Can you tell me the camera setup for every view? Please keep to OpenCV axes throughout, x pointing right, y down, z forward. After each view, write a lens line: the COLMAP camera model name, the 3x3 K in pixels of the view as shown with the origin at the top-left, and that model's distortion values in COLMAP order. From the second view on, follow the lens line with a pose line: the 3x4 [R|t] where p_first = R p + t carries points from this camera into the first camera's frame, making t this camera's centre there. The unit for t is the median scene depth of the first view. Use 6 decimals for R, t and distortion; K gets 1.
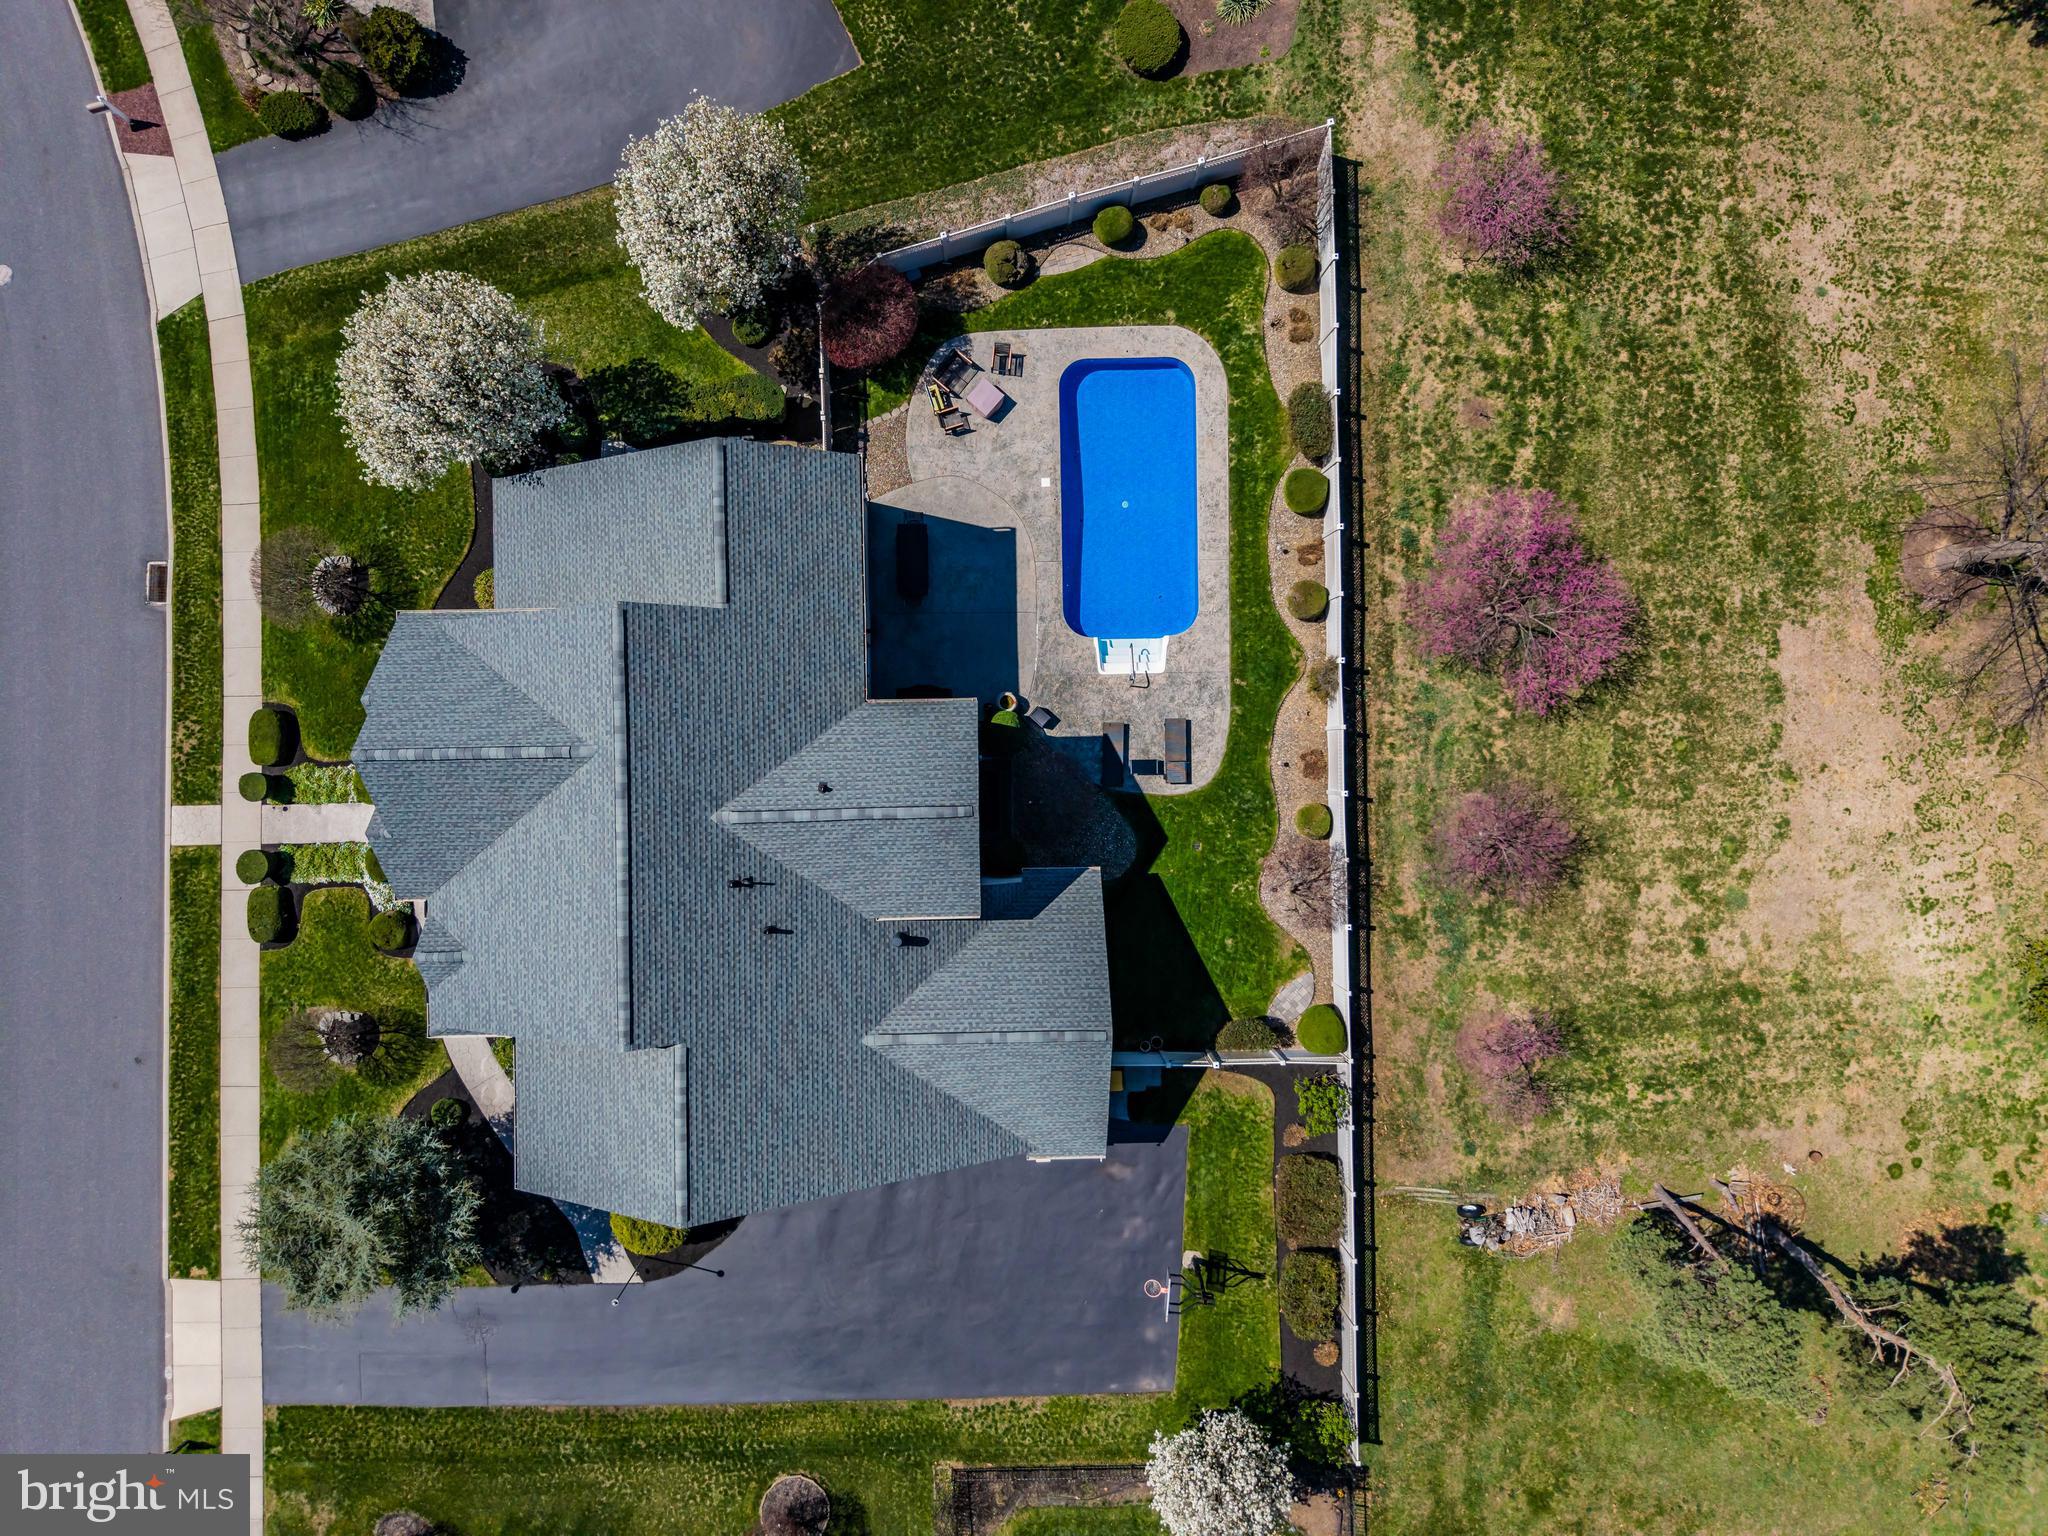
lens RADIAL K [[1417.9, 0, 1021.2], [0, 1417.9, 782.5], [0, 0, 1]] dist [0.018032, -0.019002]
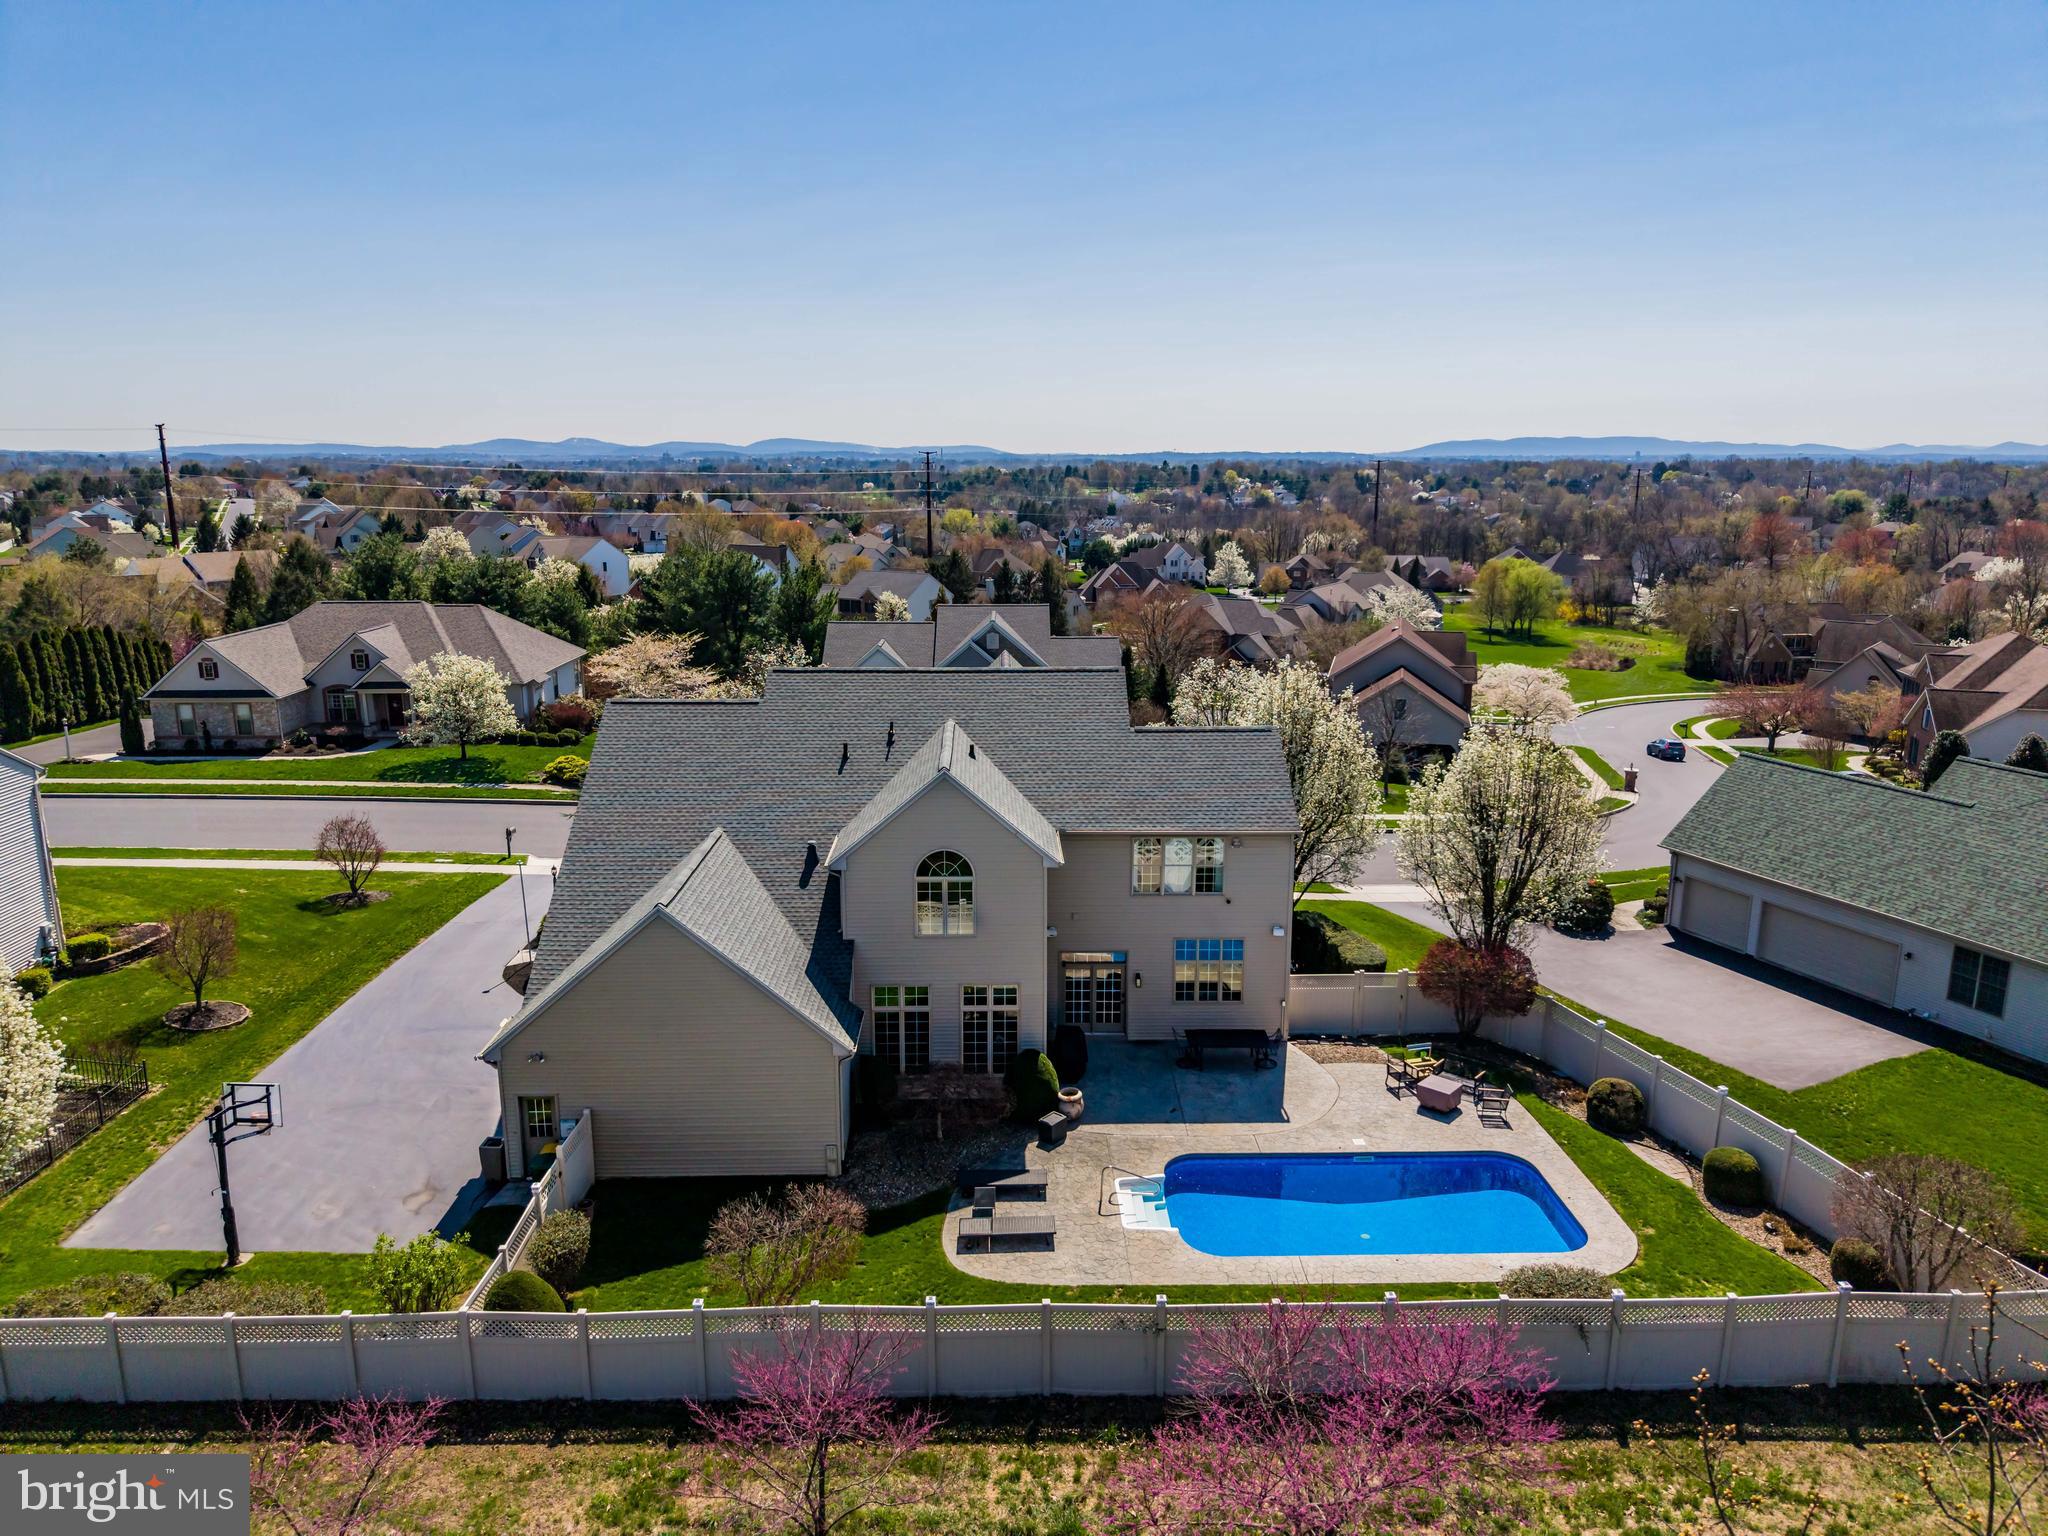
lens RADIAL K [[1374.2, 0, 1020.5], [0, 1374.2, 771.8], [0, 0, 1]] dist [0.045351, -0.057014]
pose [[0.001090, 0.199997, -0.979796, 0.702072], [-0.999993, -0.003342, -0.001795, -0.026137], [-0.003634, 0.979791, 0.199992, 0.645127]]
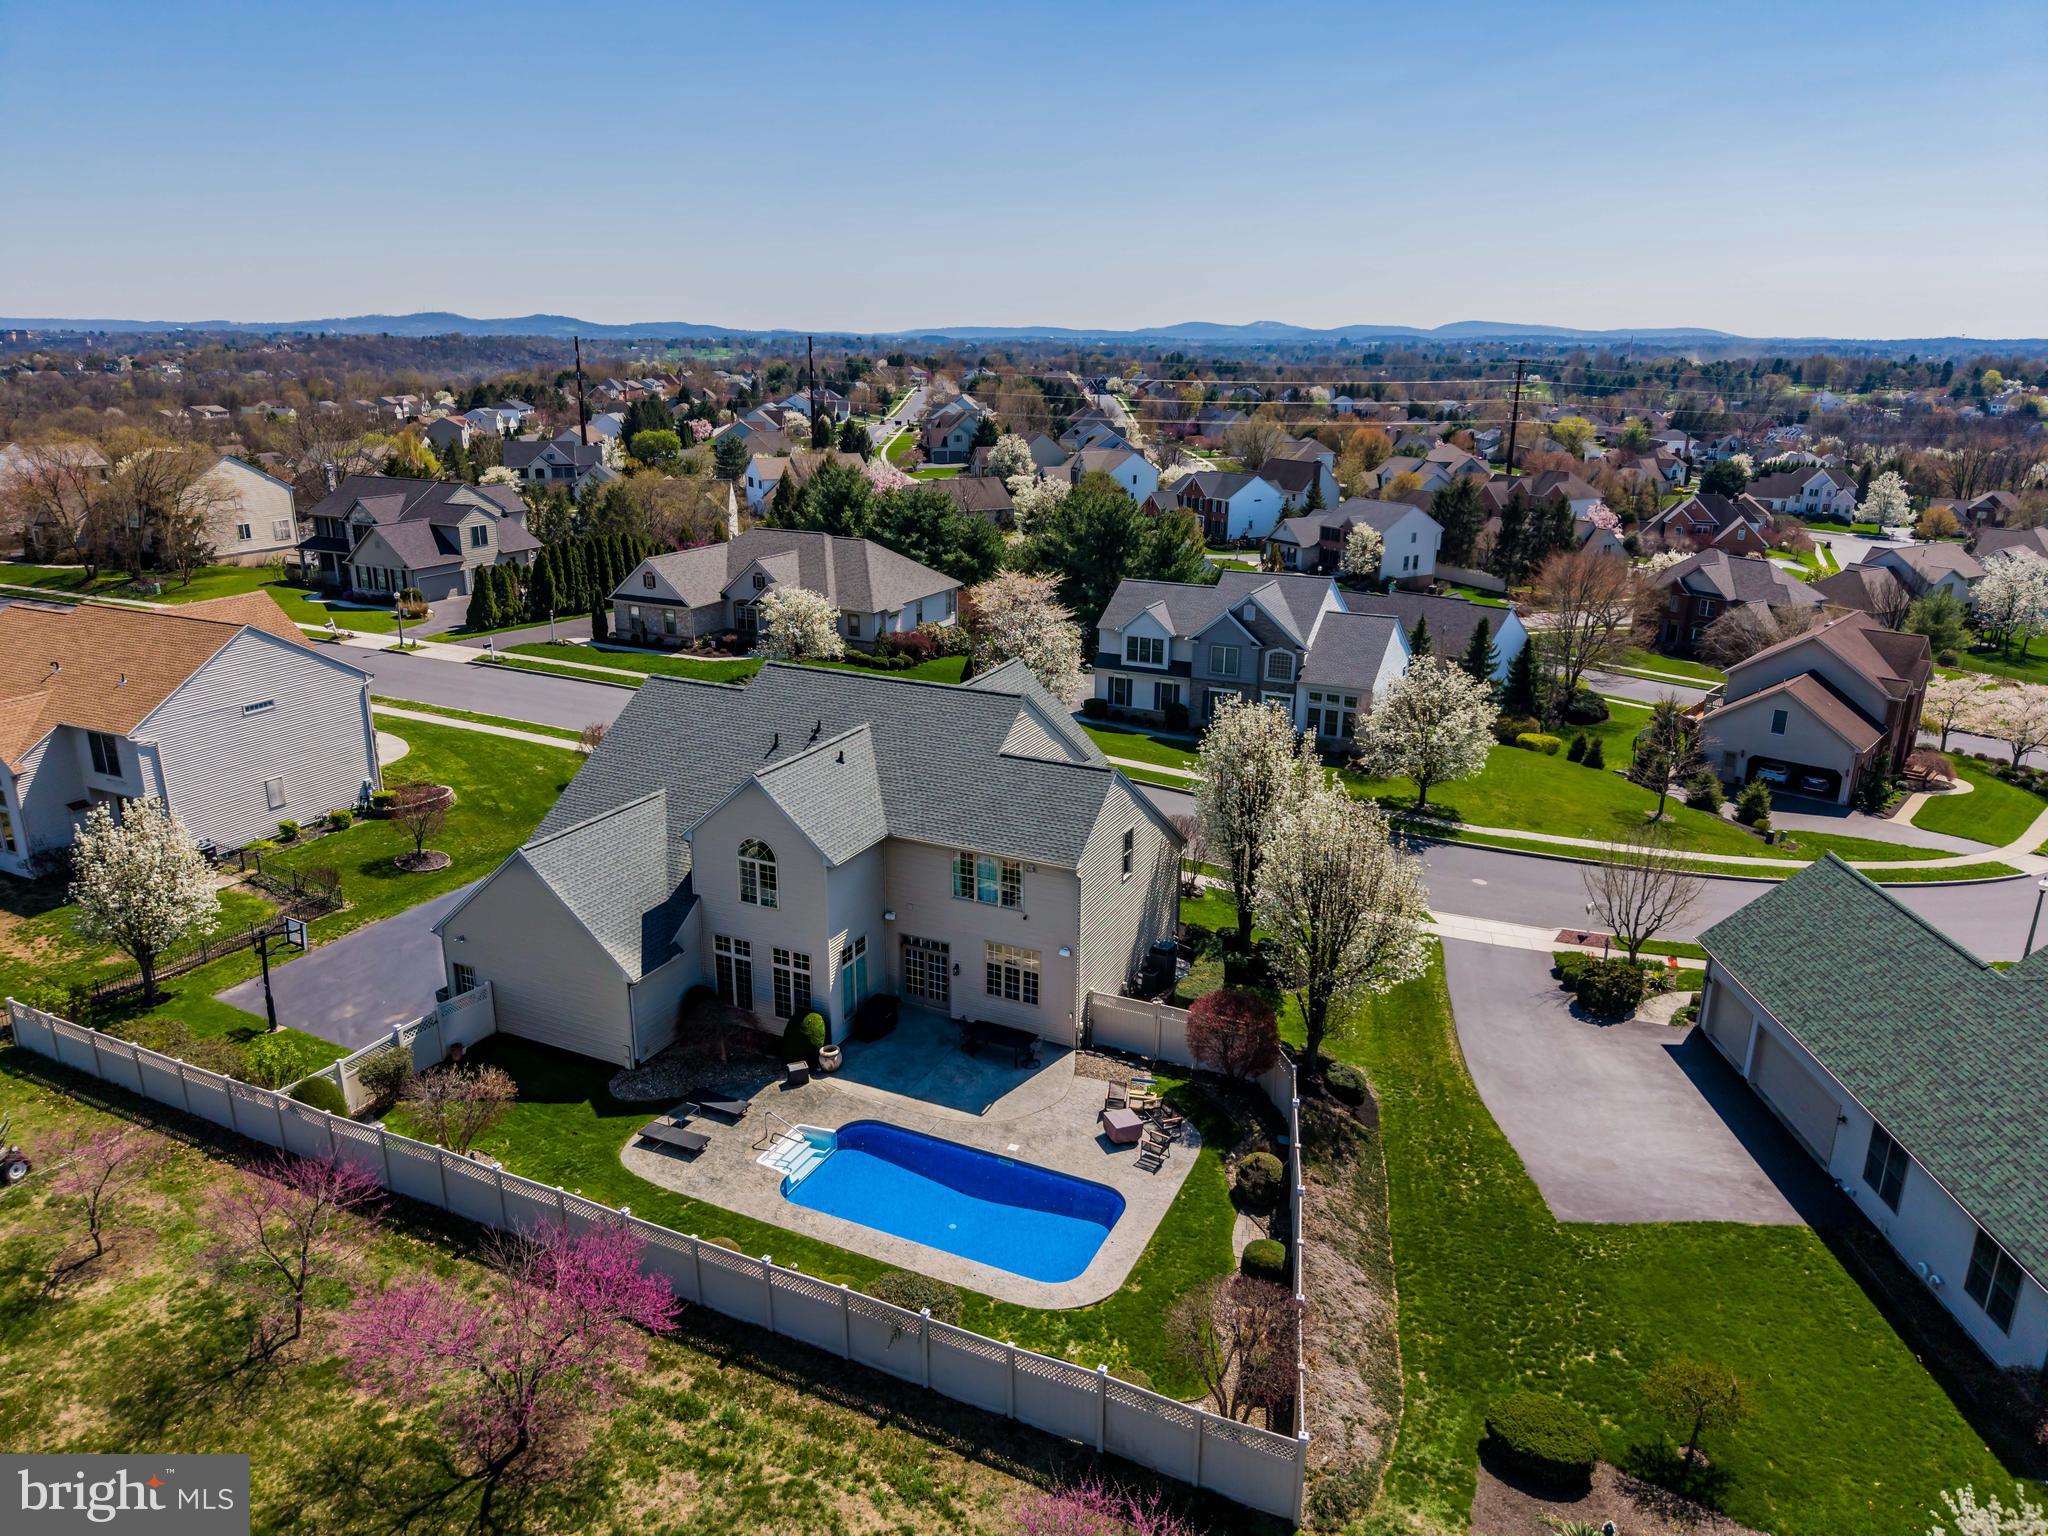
lens RADIAL K [[1374.2, 0, 1020.5], [0, 1374.2, 771.8], [0, 0, 1]] dist [0.045351, -0.057014]
pose [[-0.453051, 0.242724, -0.857805, 0.686979], [-0.891234, -0.146125, 0.429359, -0.543390], [-0.021132, 0.959027, 0.282526, 0.524891]]
